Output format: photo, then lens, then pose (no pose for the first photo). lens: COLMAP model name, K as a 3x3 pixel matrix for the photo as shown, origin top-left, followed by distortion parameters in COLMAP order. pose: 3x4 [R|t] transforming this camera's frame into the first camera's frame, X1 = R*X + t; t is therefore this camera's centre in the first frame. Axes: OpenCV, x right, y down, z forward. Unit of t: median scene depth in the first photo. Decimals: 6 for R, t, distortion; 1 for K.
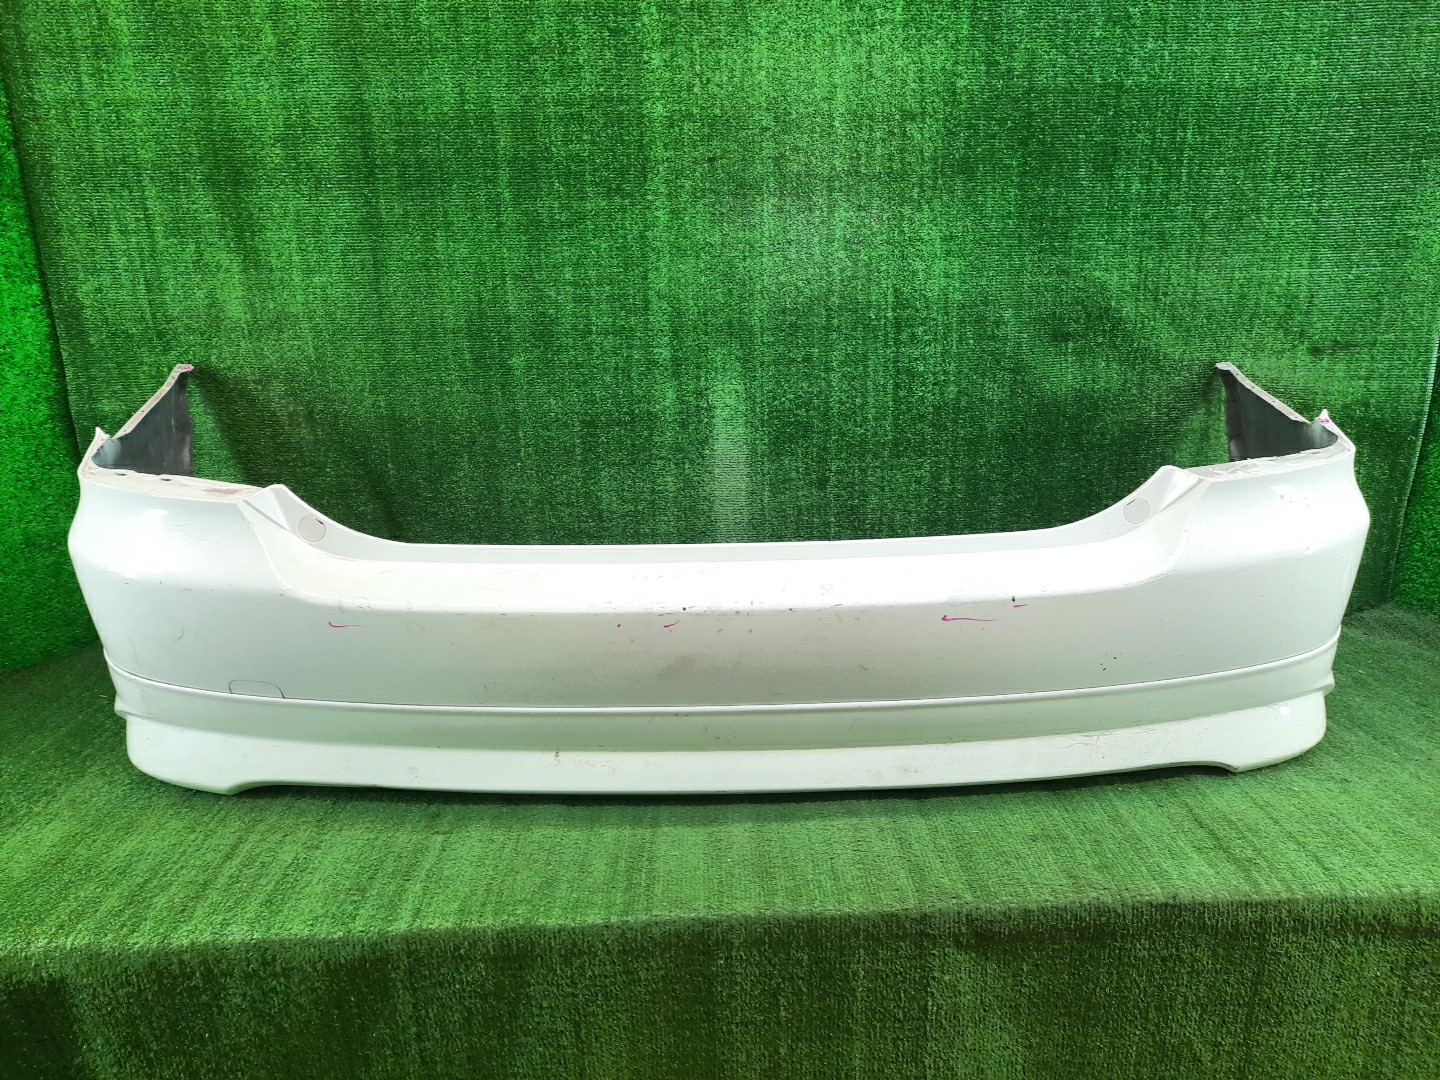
lens RADIAL K [[1058.0, 0, 725.3], [0, 1058.0, 550.4], [0, 0, 1]] dist [0.020234, -0.027383]
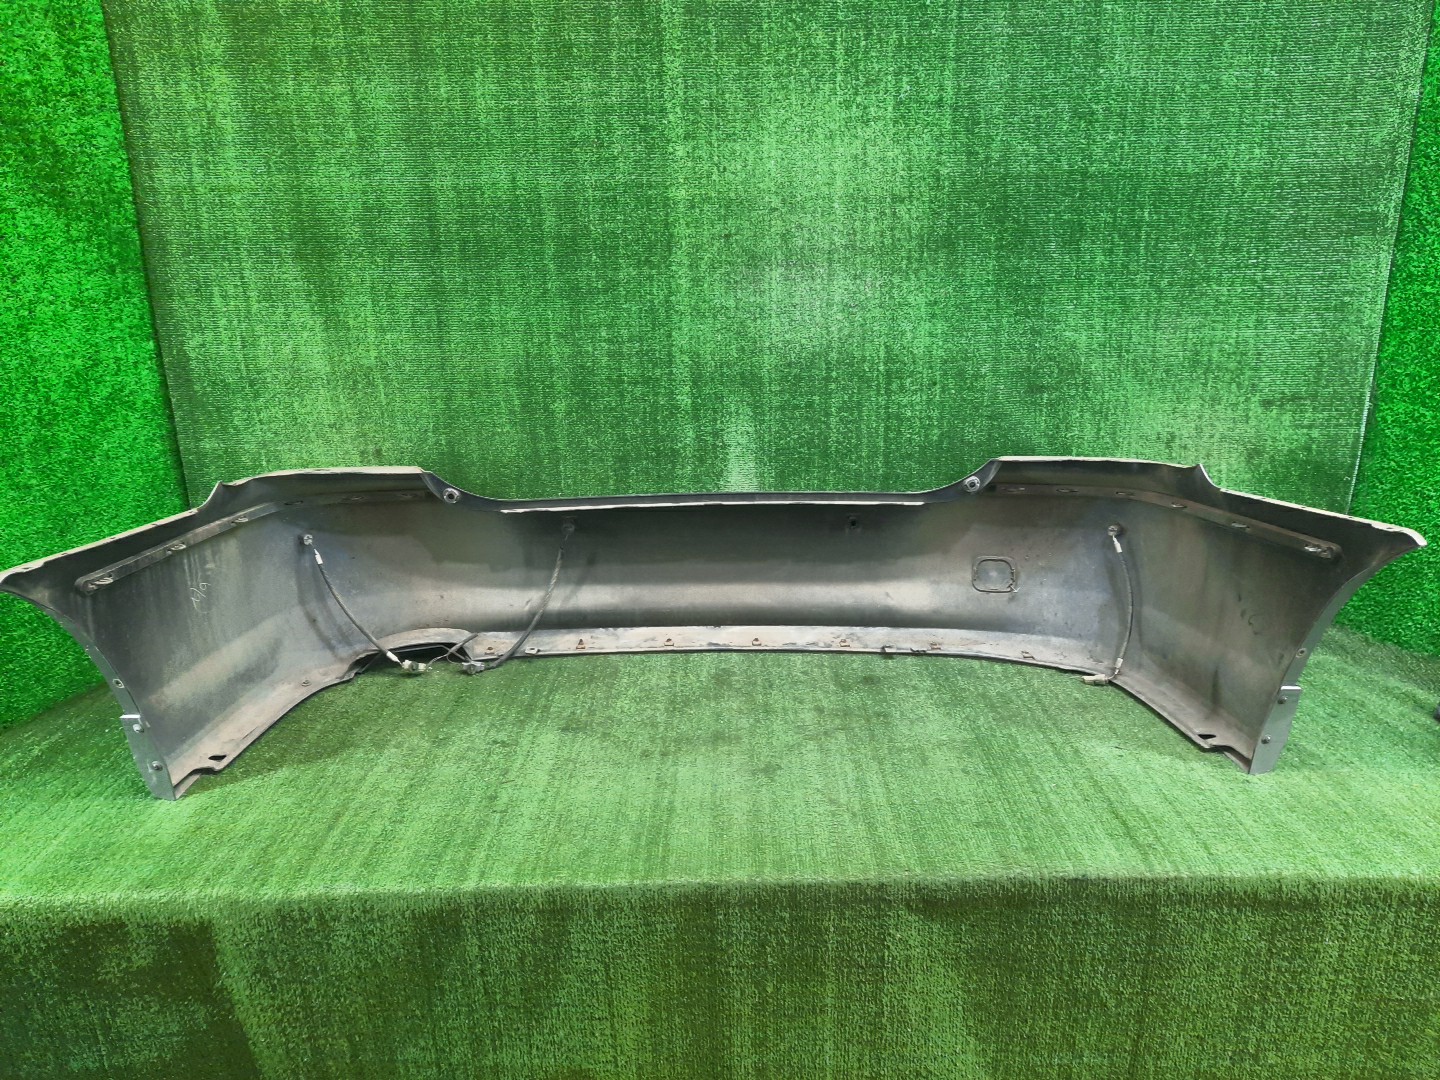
lens RADIAL K [[1058.0, 0, 723.2], [0, 1058.0, 552.0], [0, 0, 1]] dist [0.020234, -0.027383]
pose [[0.999498, 0.010616, -0.029855, 0.020176], [-0.009944, 0.999695, 0.022590, -0.048368], [0.030086, -0.022282, 0.999299, -0.160004]]
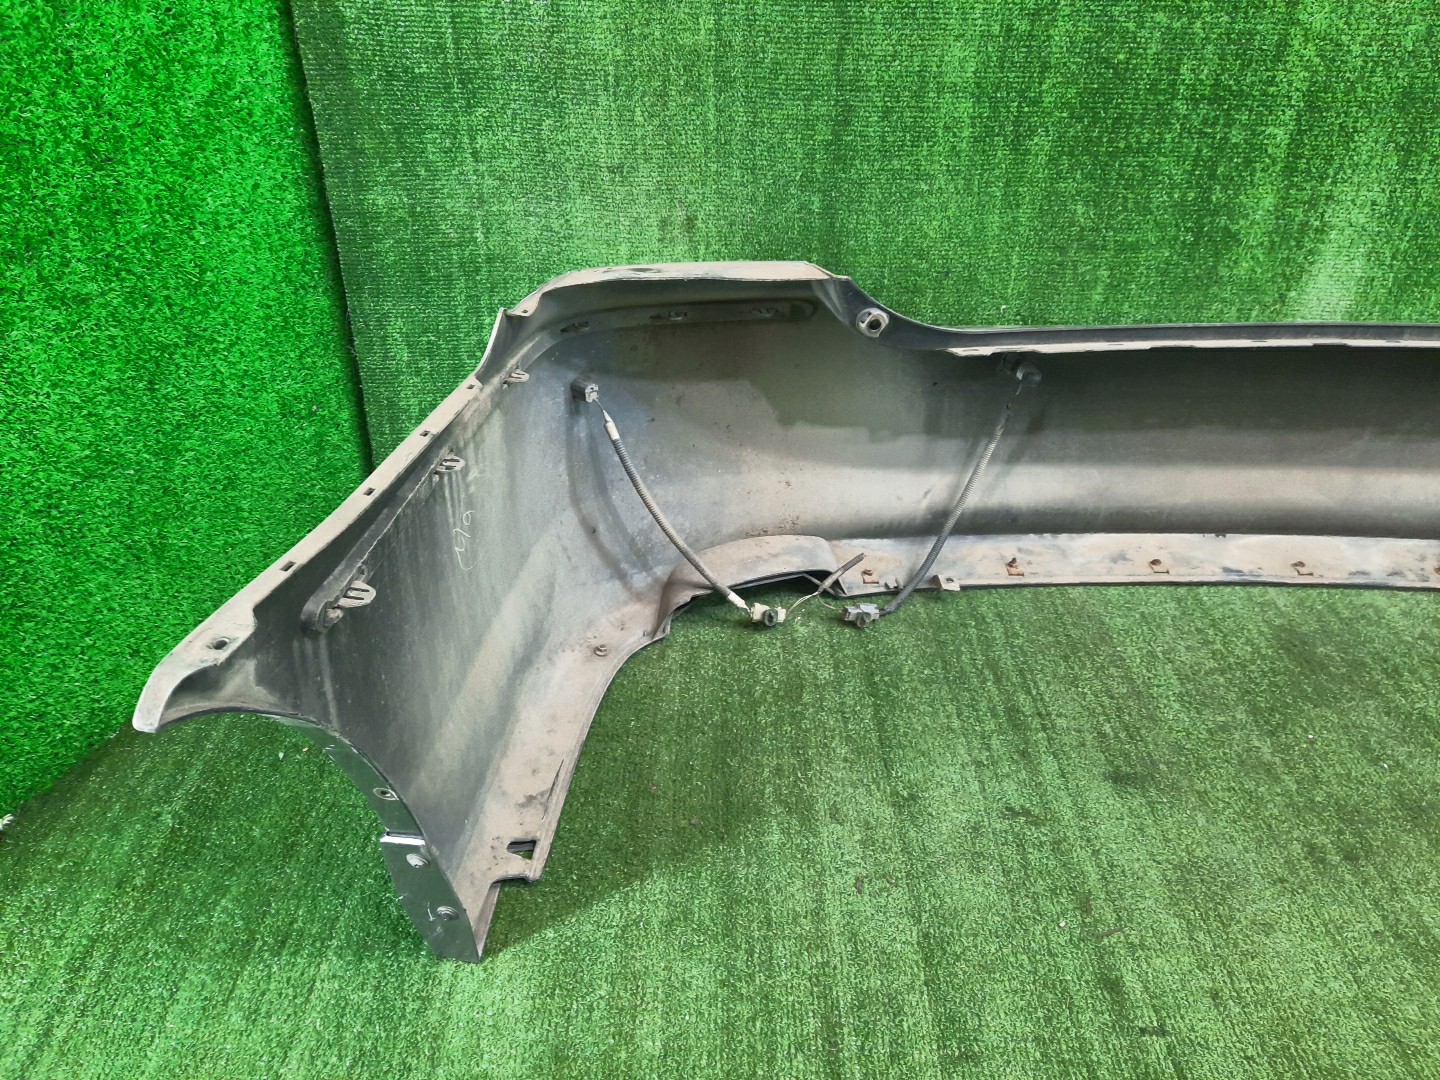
lens RADIAL K [[1058.0, 0, 712.8], [0, 1058.0, 566.6], [0, 0, 1]] dist [0.020234, -0.027383]
pose [[0.999066, 0.042209, -0.009299, -0.379632], [-0.037755, 0.957003, 0.287612, -0.115611], [0.021039, -0.286992, 0.957702, 0.343043]]
